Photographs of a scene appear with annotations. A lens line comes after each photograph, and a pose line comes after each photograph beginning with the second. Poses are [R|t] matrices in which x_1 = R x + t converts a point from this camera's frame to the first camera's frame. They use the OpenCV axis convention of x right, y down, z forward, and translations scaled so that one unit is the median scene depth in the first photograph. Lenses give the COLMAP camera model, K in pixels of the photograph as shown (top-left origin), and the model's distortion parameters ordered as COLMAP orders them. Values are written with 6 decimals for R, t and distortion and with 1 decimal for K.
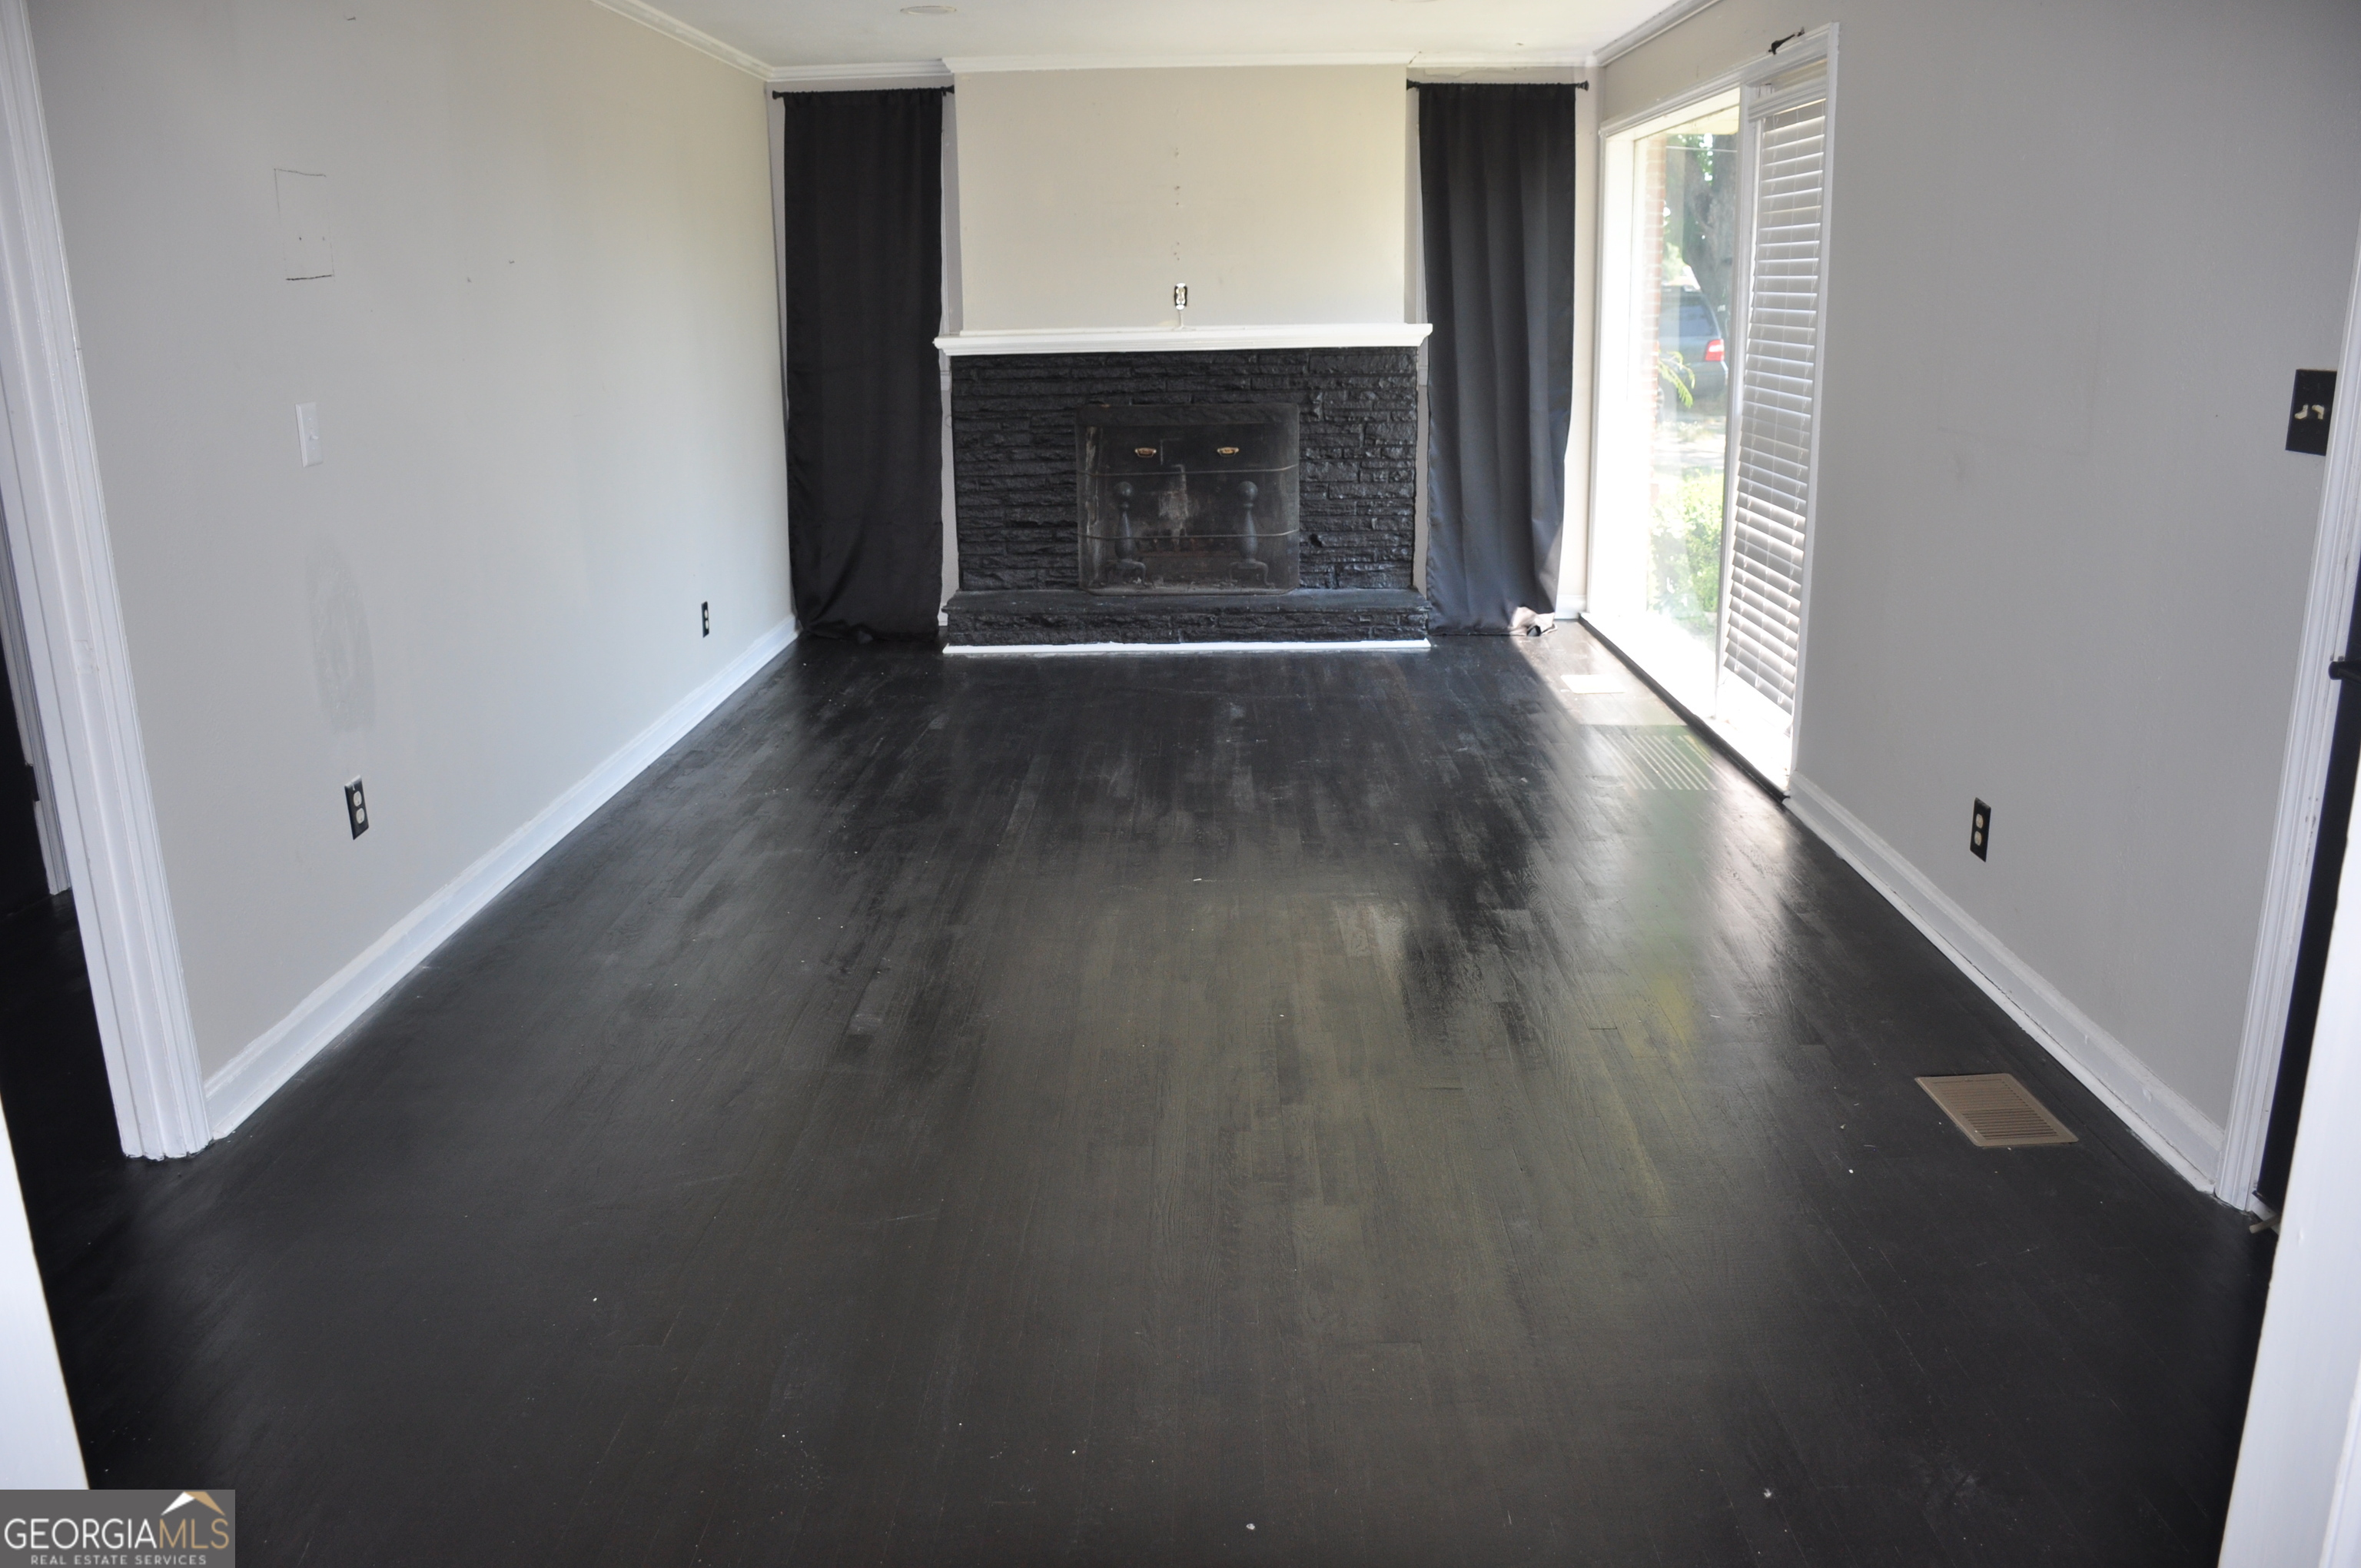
lens RADIAL K [[1836.0, 0, 1181.2], [0, 1836.0, 788.7], [0, 0, 1]] dist [-0.144286, 0.102503]
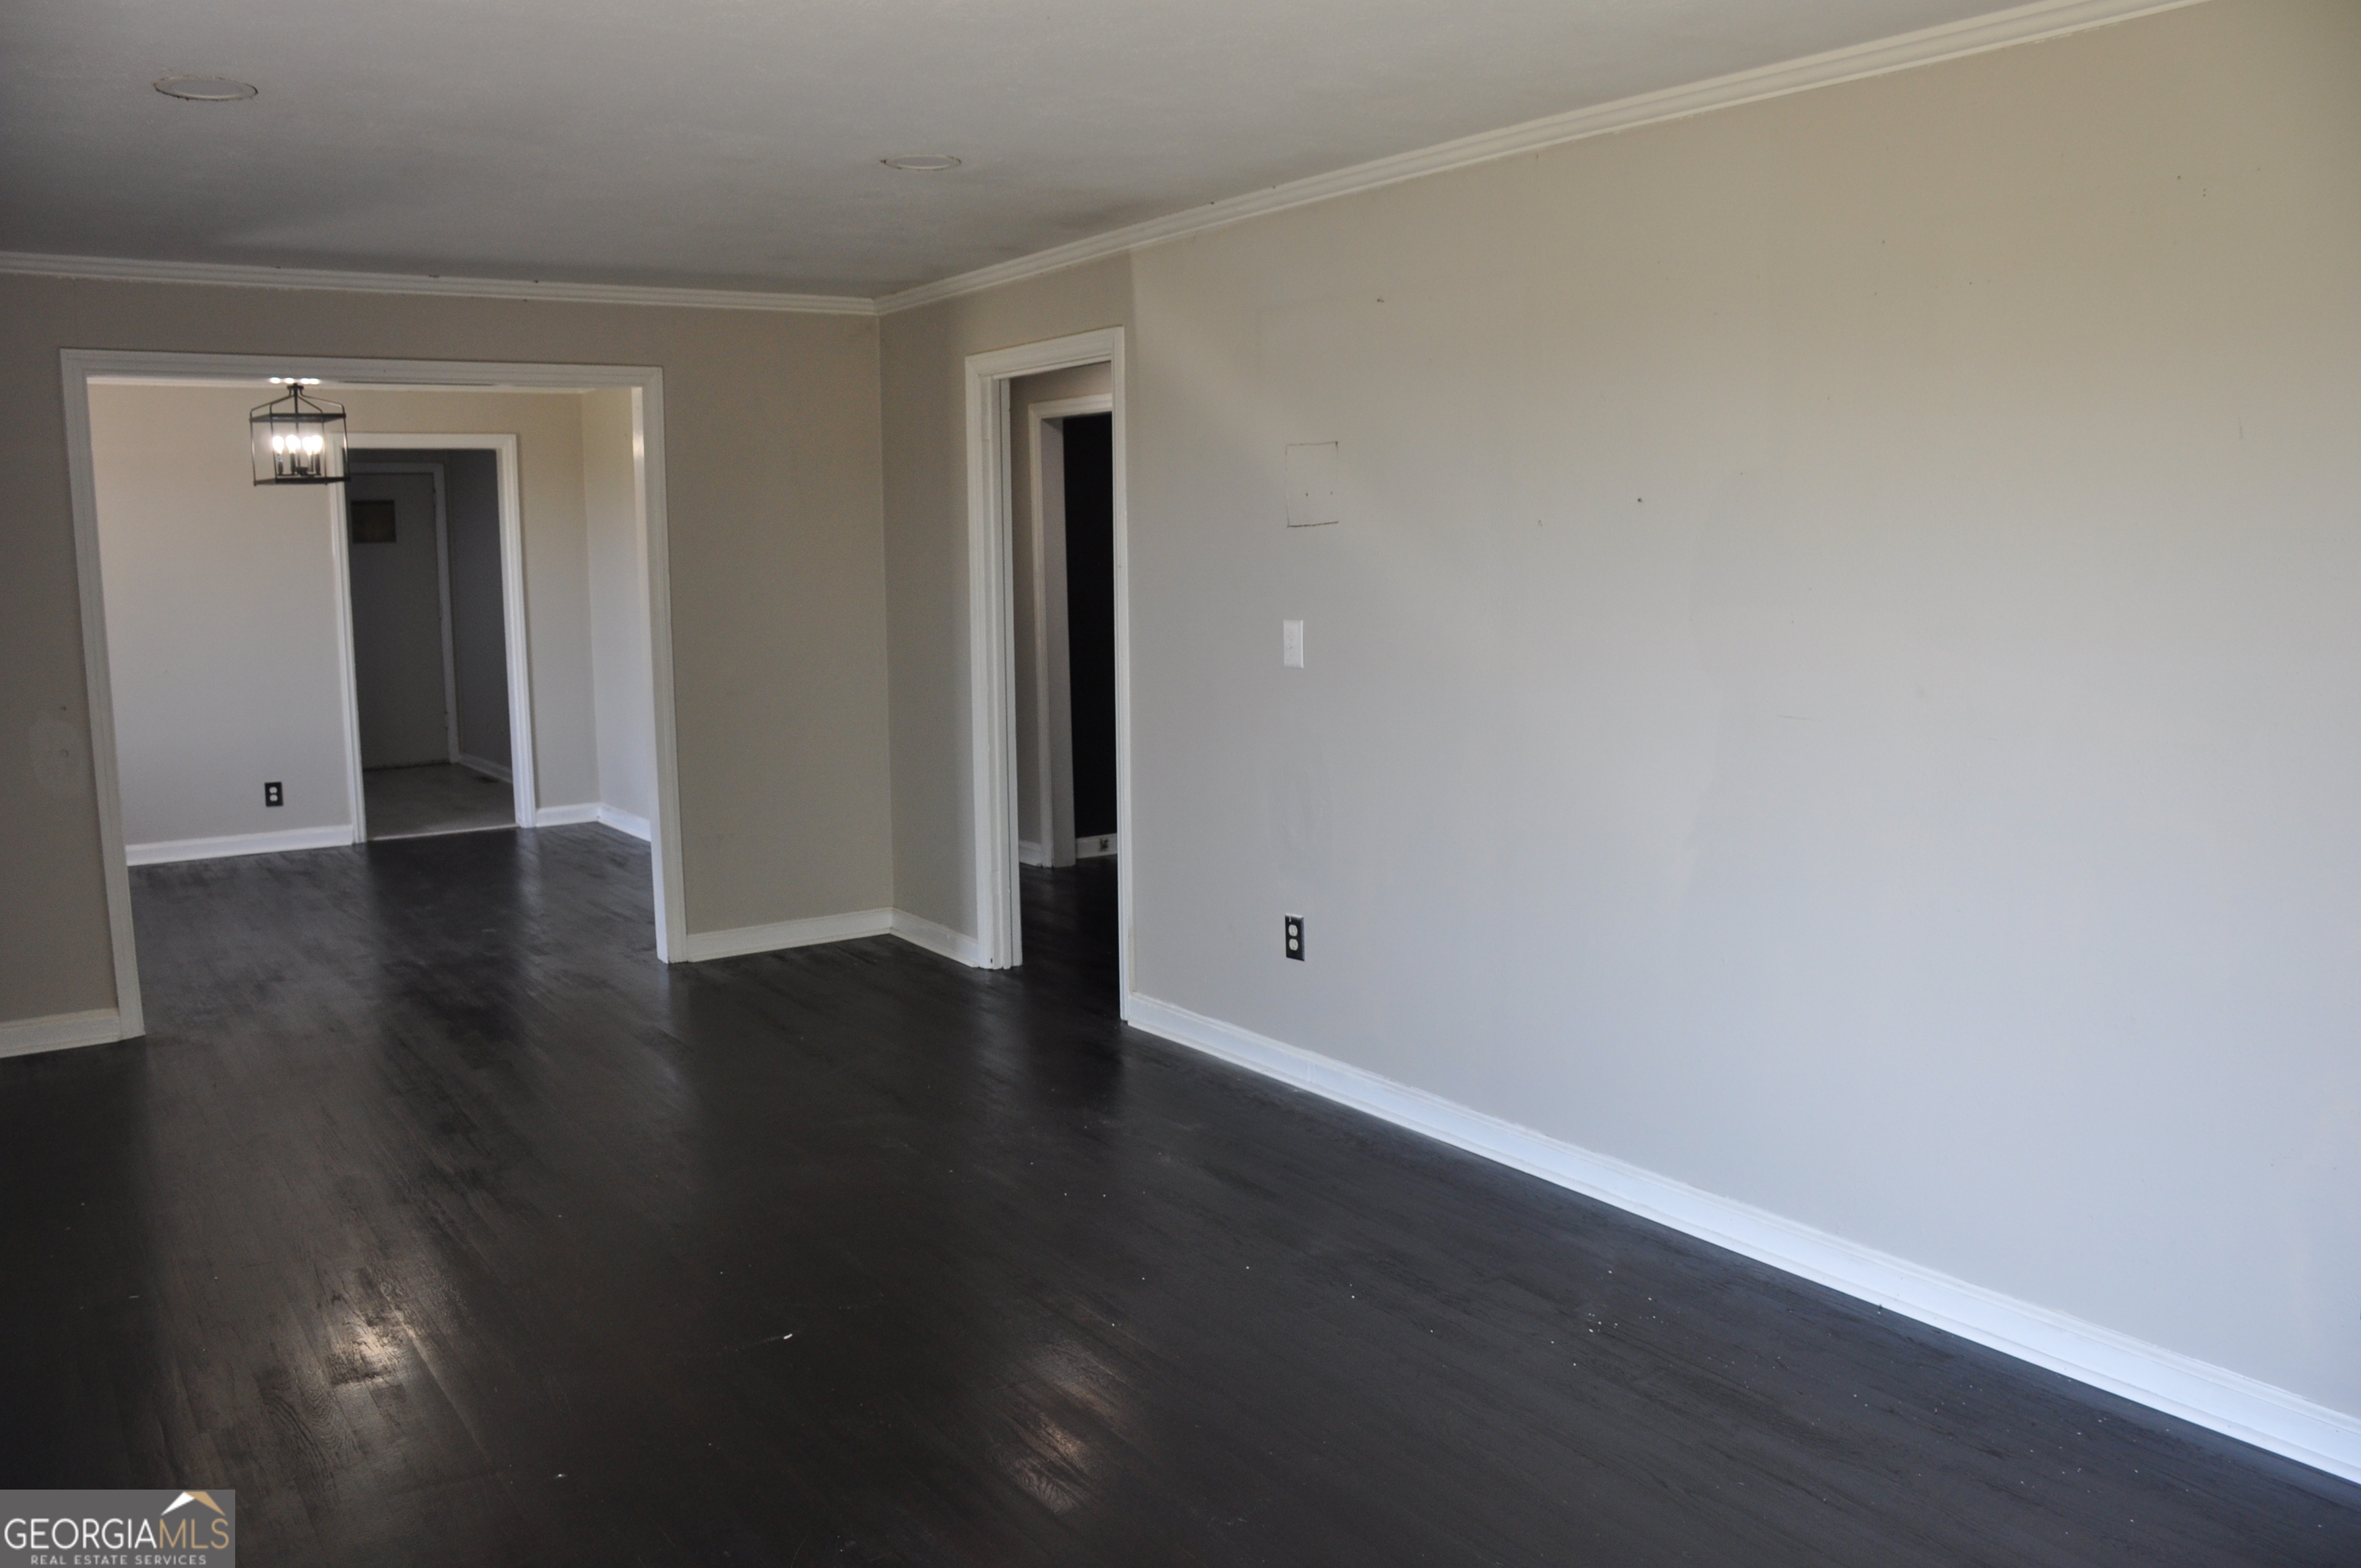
lens RADIAL K [[1836.0, 0, 1171.2], [0, 1836.0, 804.7], [0, 0, 1]] dist [-0.144286, 0.102503]
pose [[-0.812400, 0.105873, -0.573408, 0.216673], [-0.134015, 0.923152, 0.360320, -0.338071], [0.567491, 0.369569, -0.735780, 1.193158]]
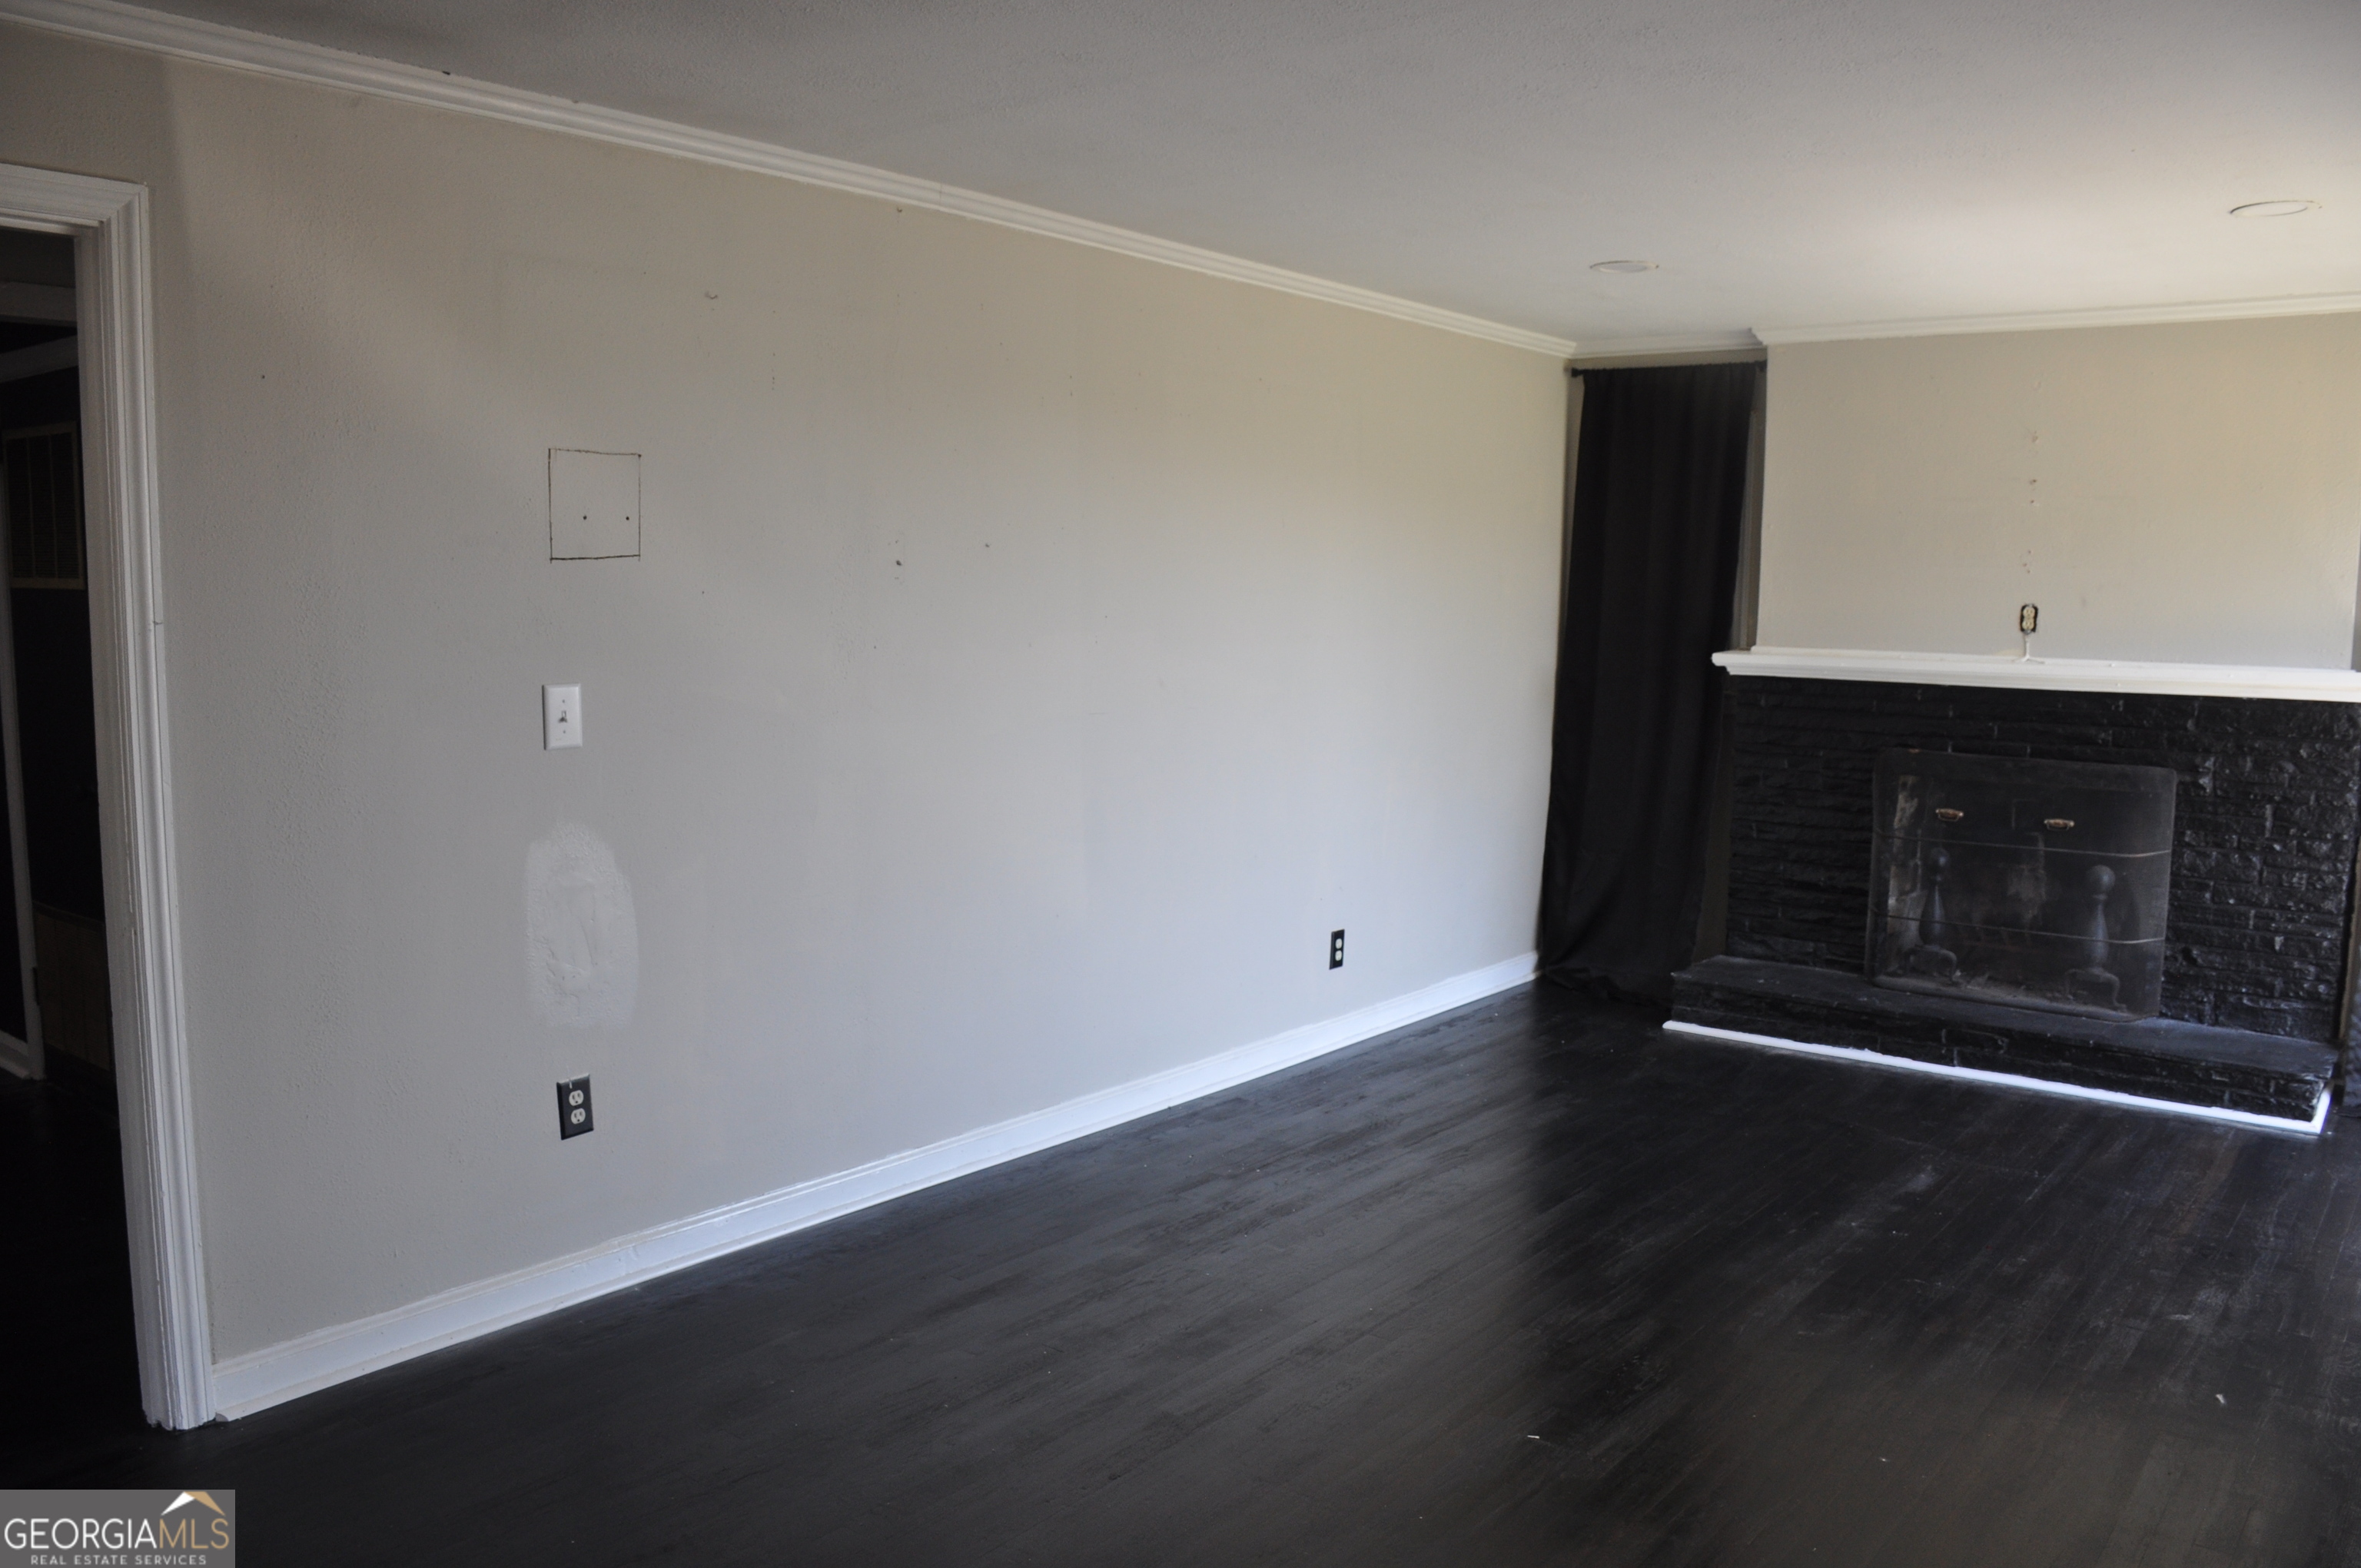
lens RADIAL K [[1836.0, 0, 1187.4], [0, 1836.0, 797.7], [0, 0, 1]] dist [-0.144286, 0.102503]
pose [[0.796553, 0.096604, -0.596801, 0.222012], [-0.184864, 0.978789, -0.088303, -0.079749], [0.575612, 0.180665, 0.797516, 0.254841]]
